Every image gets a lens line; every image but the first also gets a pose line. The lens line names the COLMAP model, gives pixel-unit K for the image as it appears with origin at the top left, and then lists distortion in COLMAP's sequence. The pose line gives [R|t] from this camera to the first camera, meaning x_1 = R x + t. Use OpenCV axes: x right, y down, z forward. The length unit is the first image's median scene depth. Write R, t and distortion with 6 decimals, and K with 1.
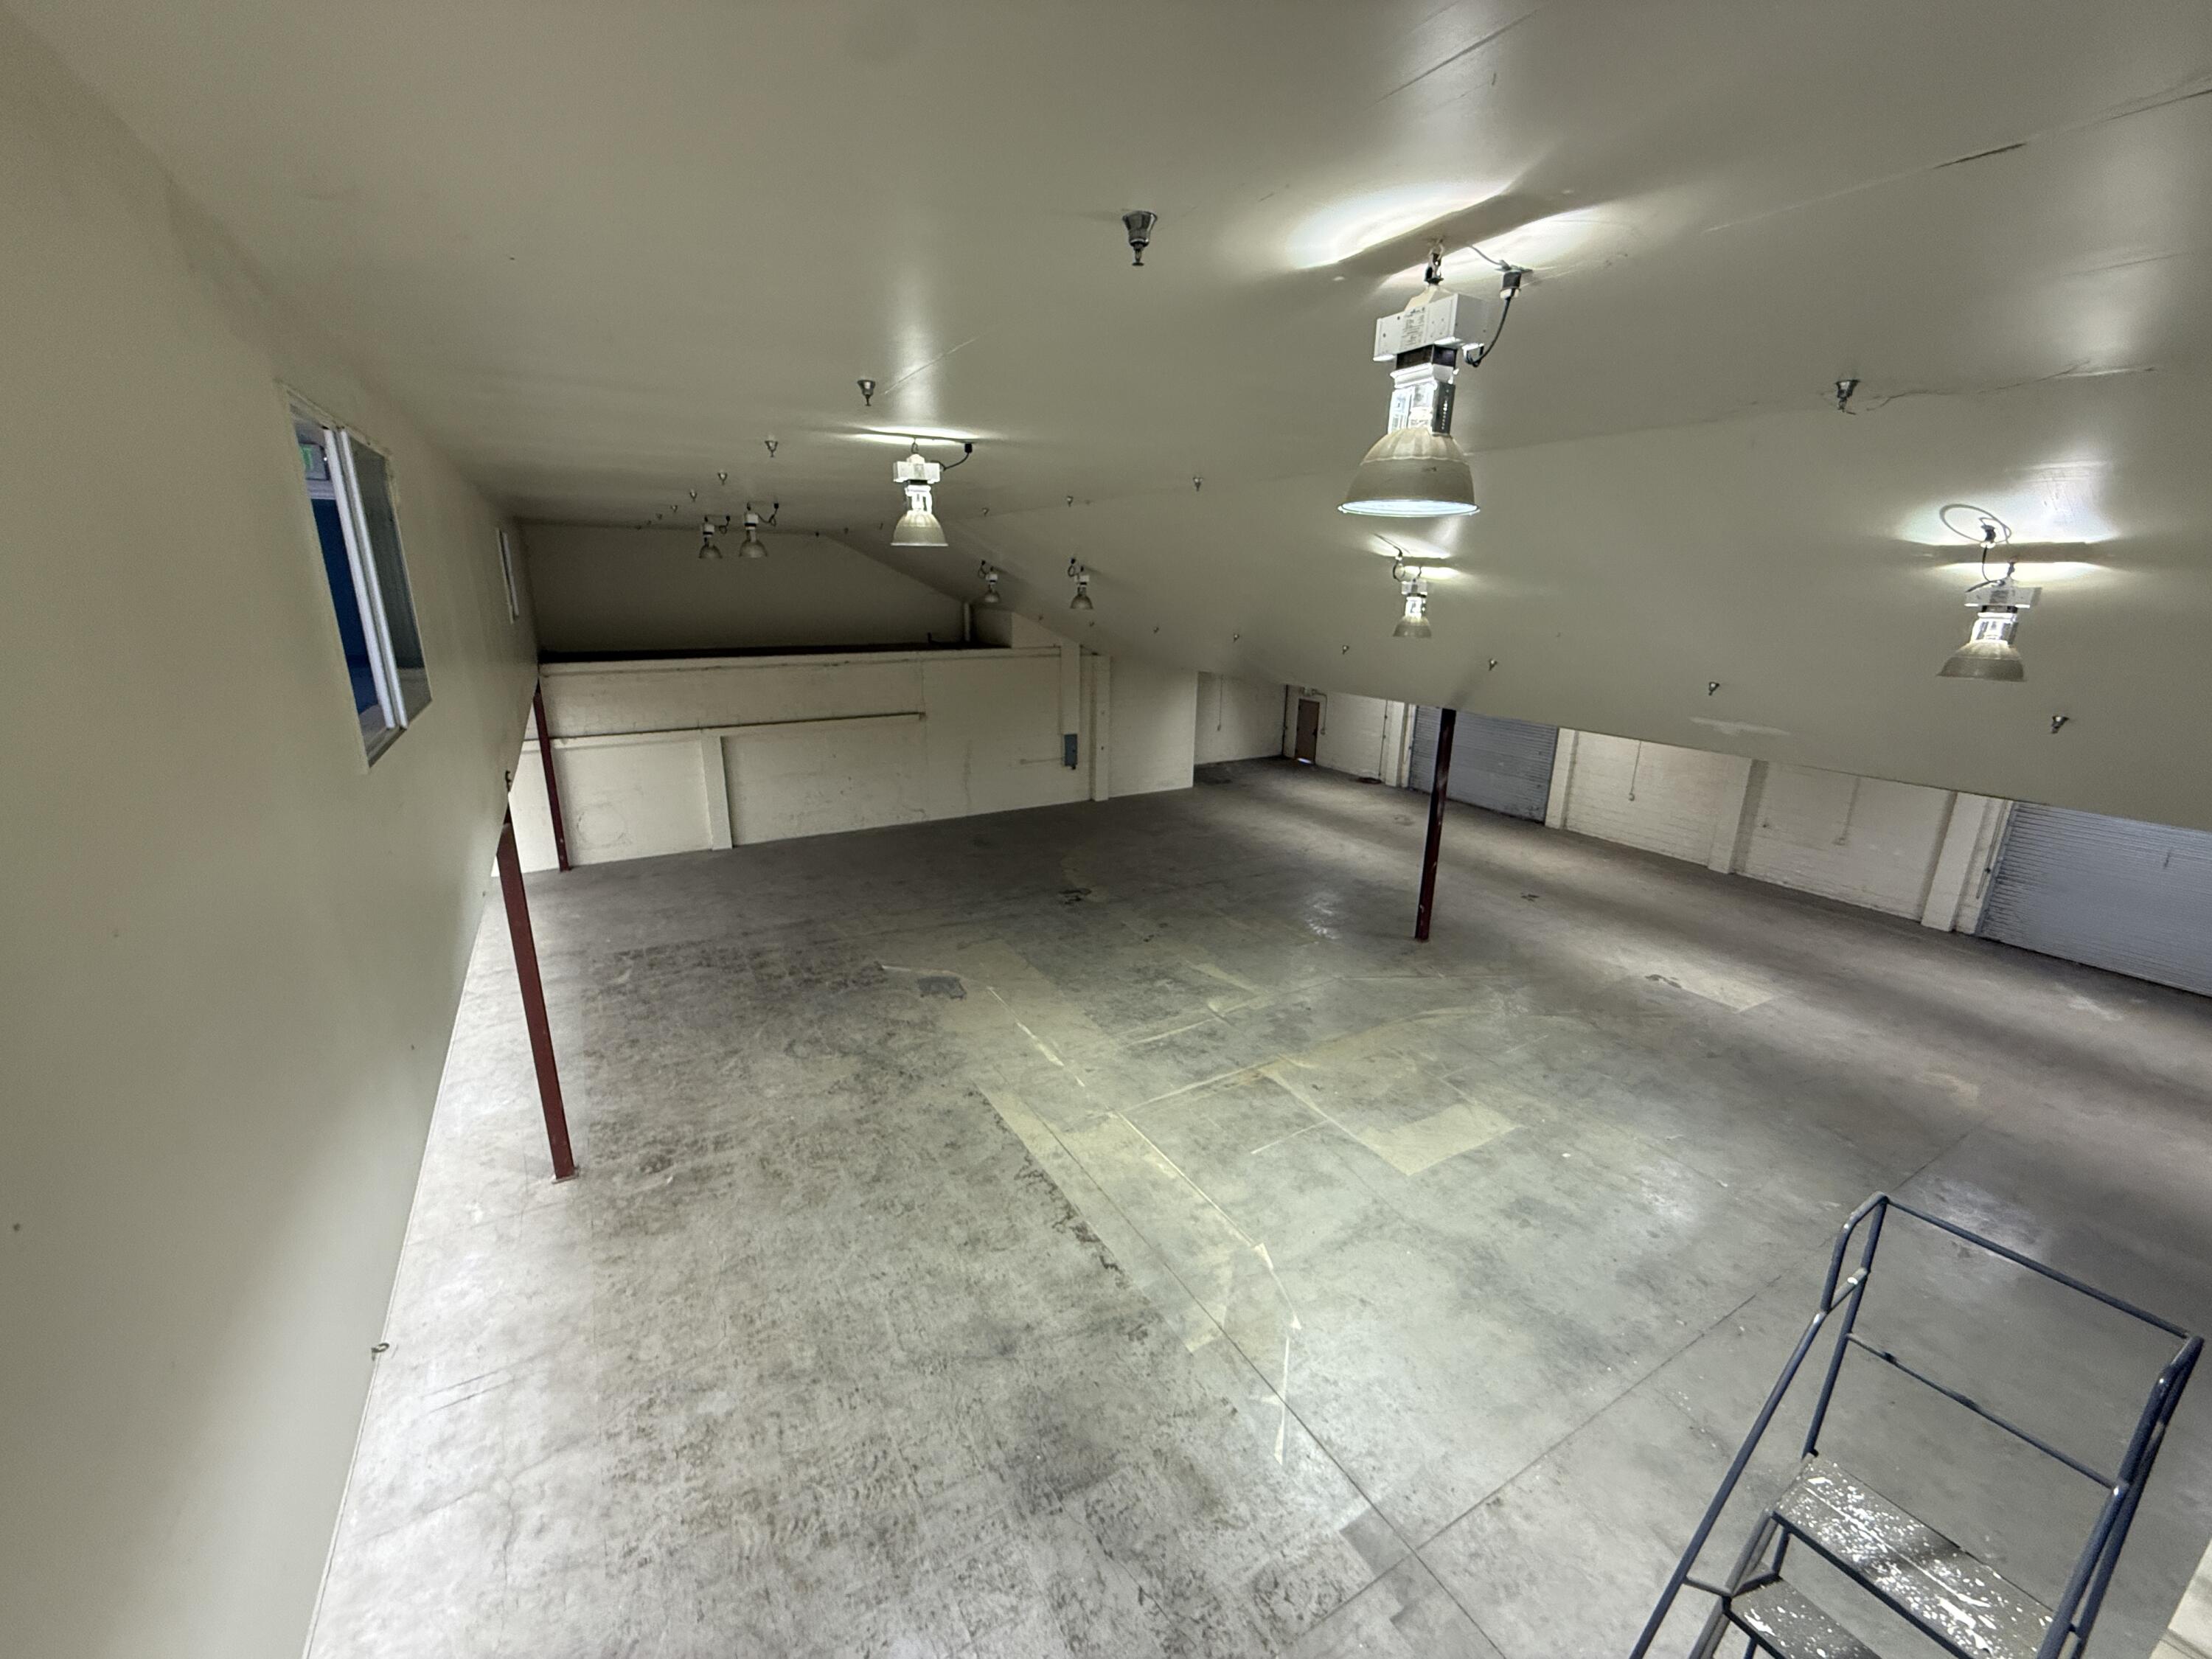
lens RADIAL K [[893.5, 0, 1104.4], [0, 893.5, 832.5], [0, 0, 1]] dist [0.000489, 0.000034]
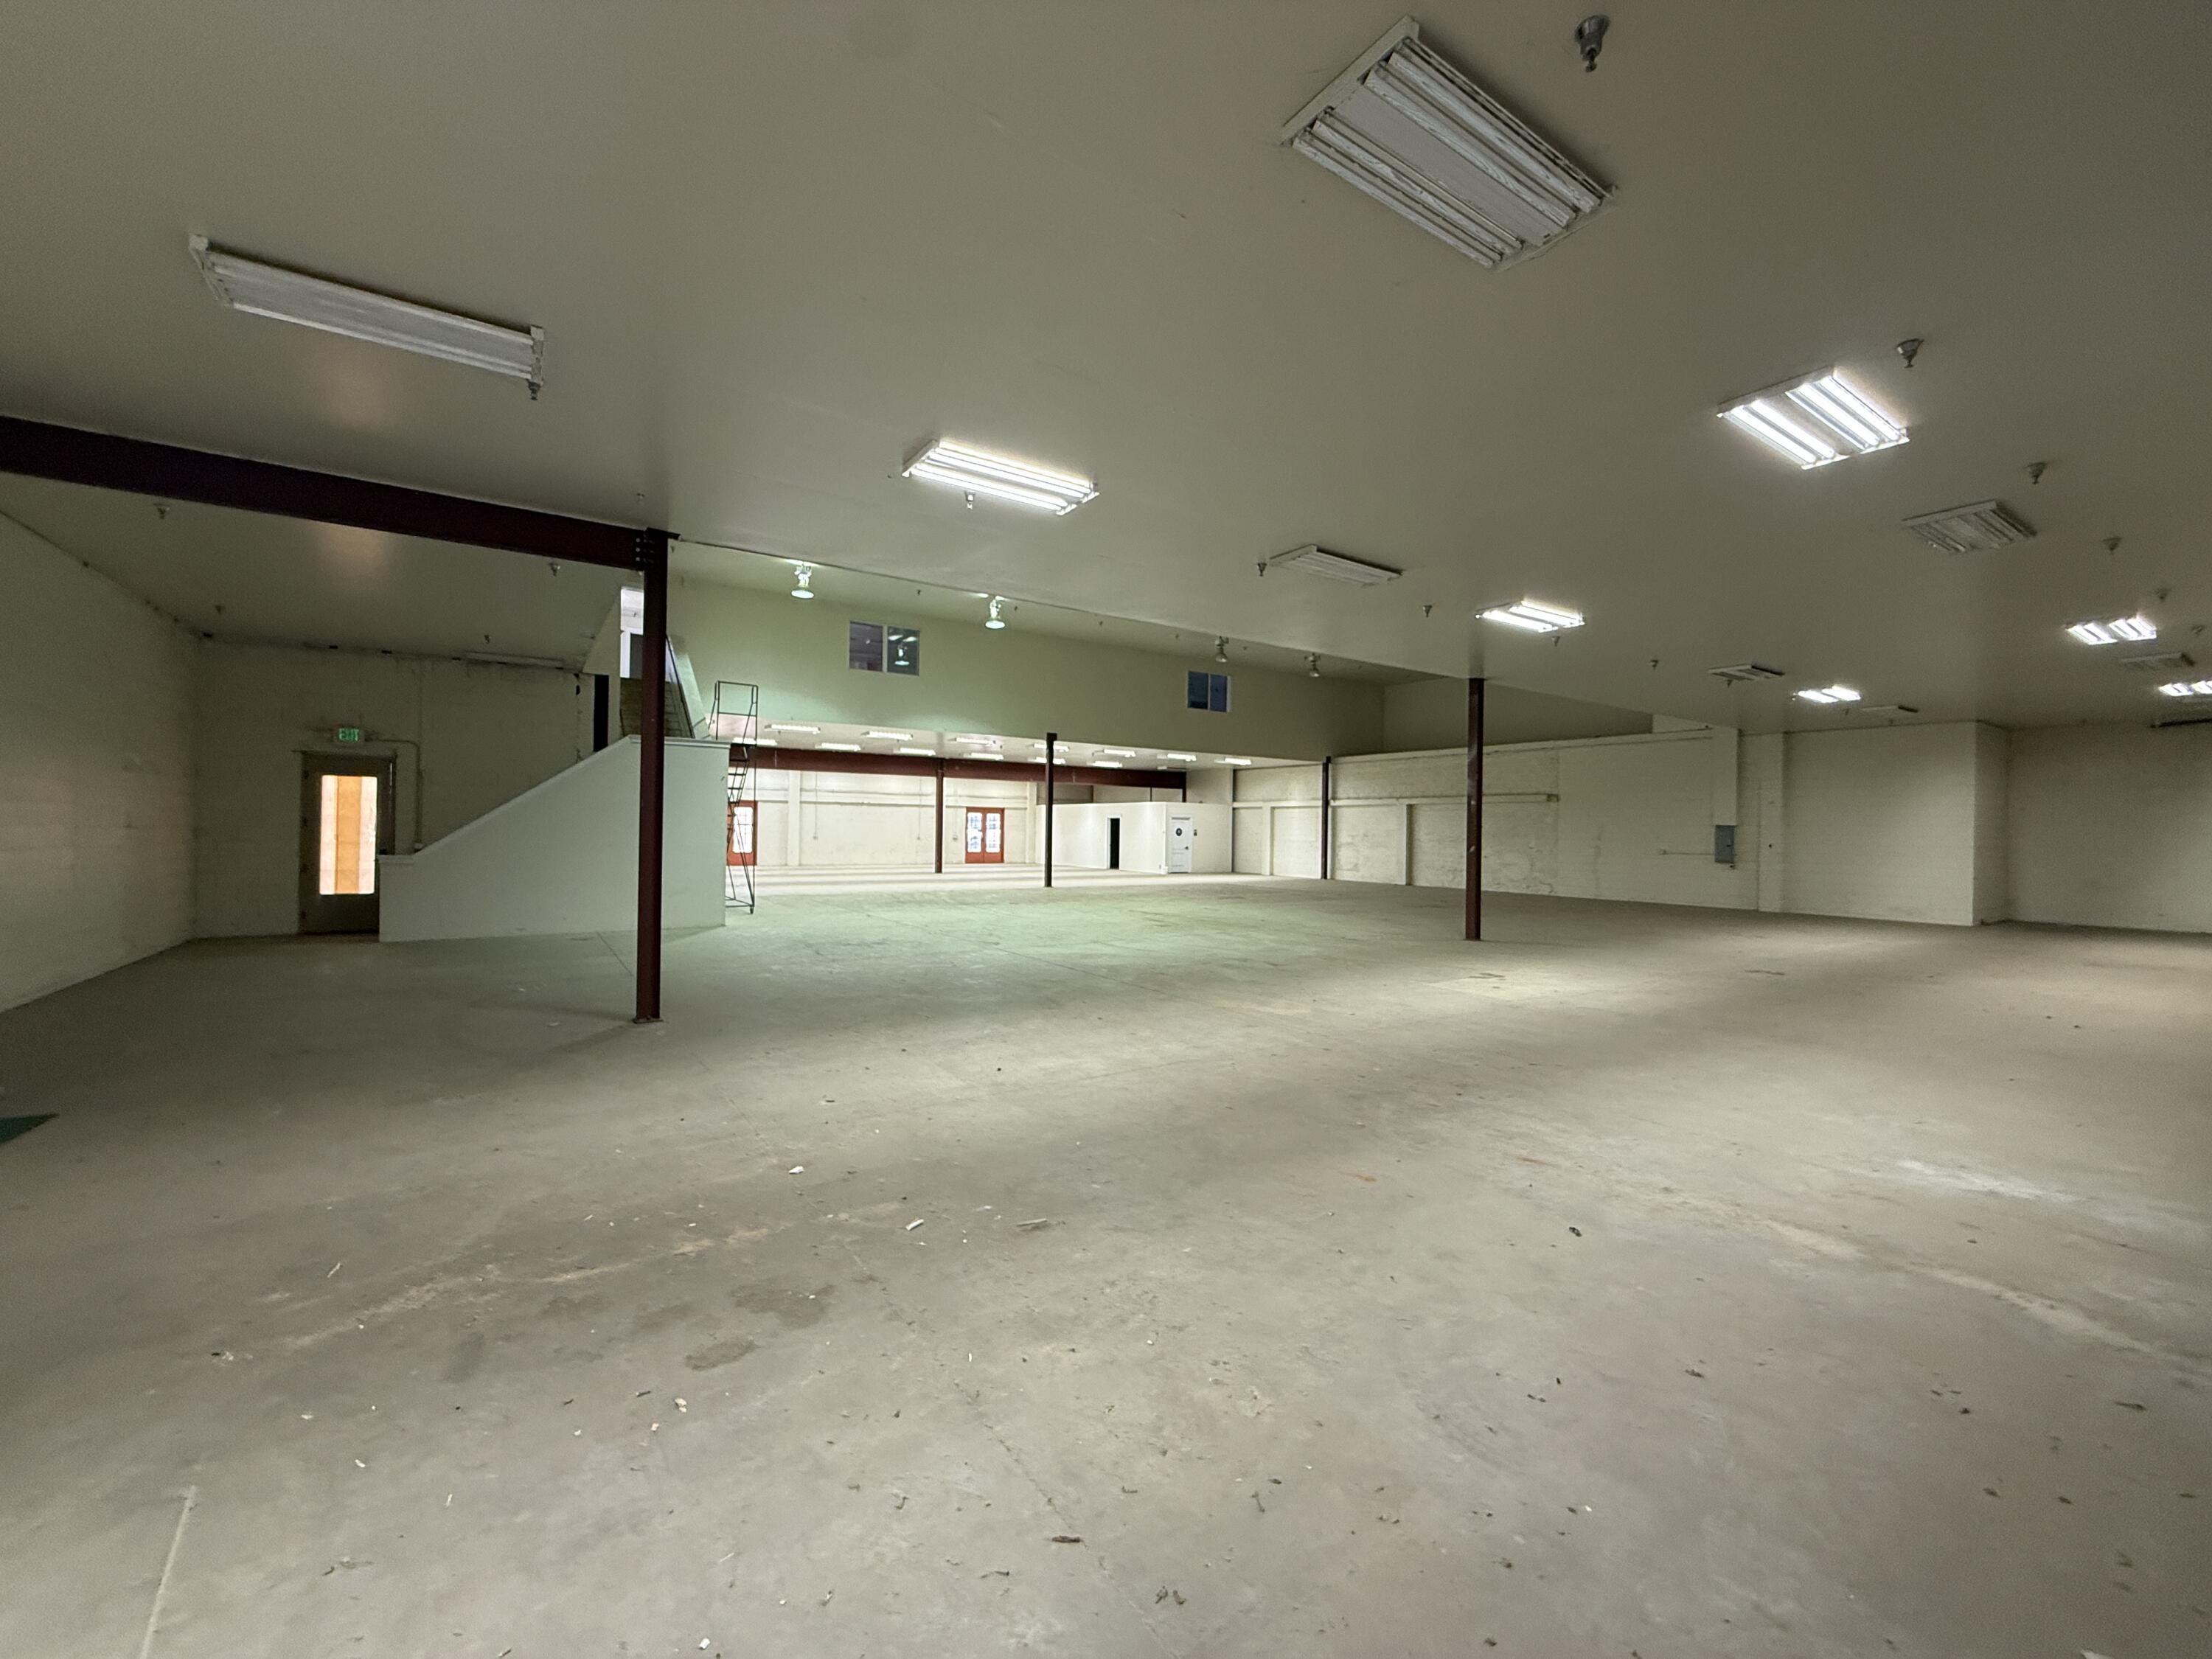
lens RADIAL K [[893.5, 0, 1106.5], [0, 893.5, 828.2], [0, 0, 1]] dist [0.000489, 0.000034]
pose [[0.071241, -0.017982, -0.997297, 0.795995], [-0.291693, 0.955754, -0.038070, 0.102265], [0.953855, 0.293617, 0.062844, 0.380140]]
